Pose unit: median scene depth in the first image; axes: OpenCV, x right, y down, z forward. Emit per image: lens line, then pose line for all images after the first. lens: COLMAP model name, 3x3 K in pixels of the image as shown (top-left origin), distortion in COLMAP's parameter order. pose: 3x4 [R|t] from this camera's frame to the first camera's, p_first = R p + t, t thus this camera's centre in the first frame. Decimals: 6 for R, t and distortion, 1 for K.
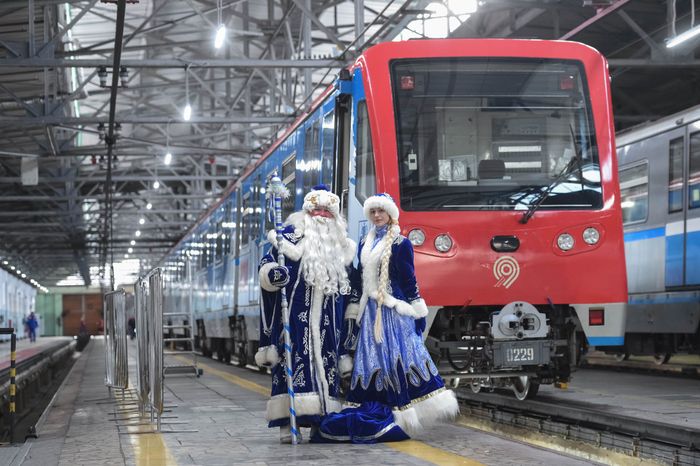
lens RADIAL K [[1789.8, 0, 349.2], [0, 1789.8, 234.8], [0, 0, 1]] dist [0.015521, 0.000000]
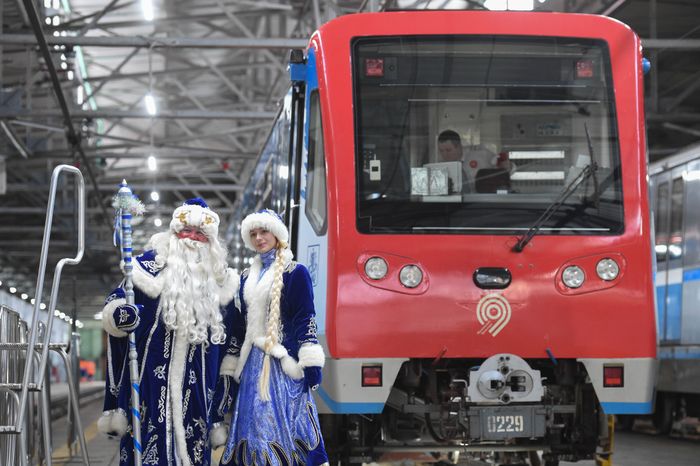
lens RADIAL K [[2216.3, 0, 351.0], [0, 2216.3, 231.5], [0, 0, 1]] dist [0.257312, 0.000000]
pose [[0.998522, 0.013665, -0.052596, 0.076373], [-0.014341, 0.999819, -0.012497, -0.002171], [0.052415, 0.013233, 0.998538, 0.047520]]
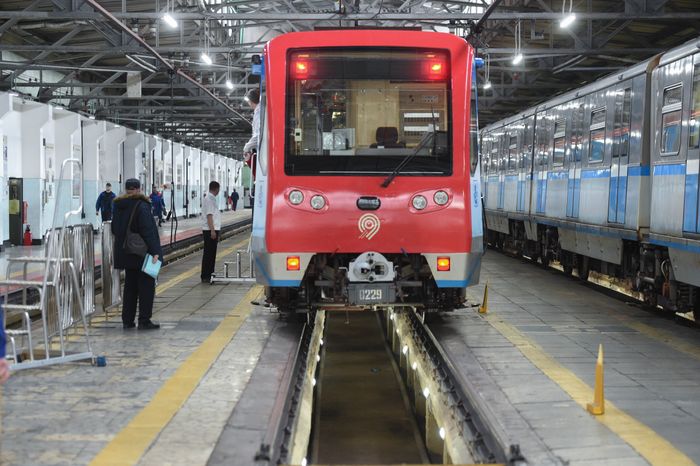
lens RADIAL K [[1789.8, 0, 350.2], [0, 1789.8, 233.5], [0, 0, 1]] dist [0.015521, 0.000000]
pose [[0.992203, 0.026298, -0.121828, 0.225533], [-0.017609, 0.997260, 0.071853, -0.062748], [0.123383, -0.069148, 0.989947, -0.224702]]
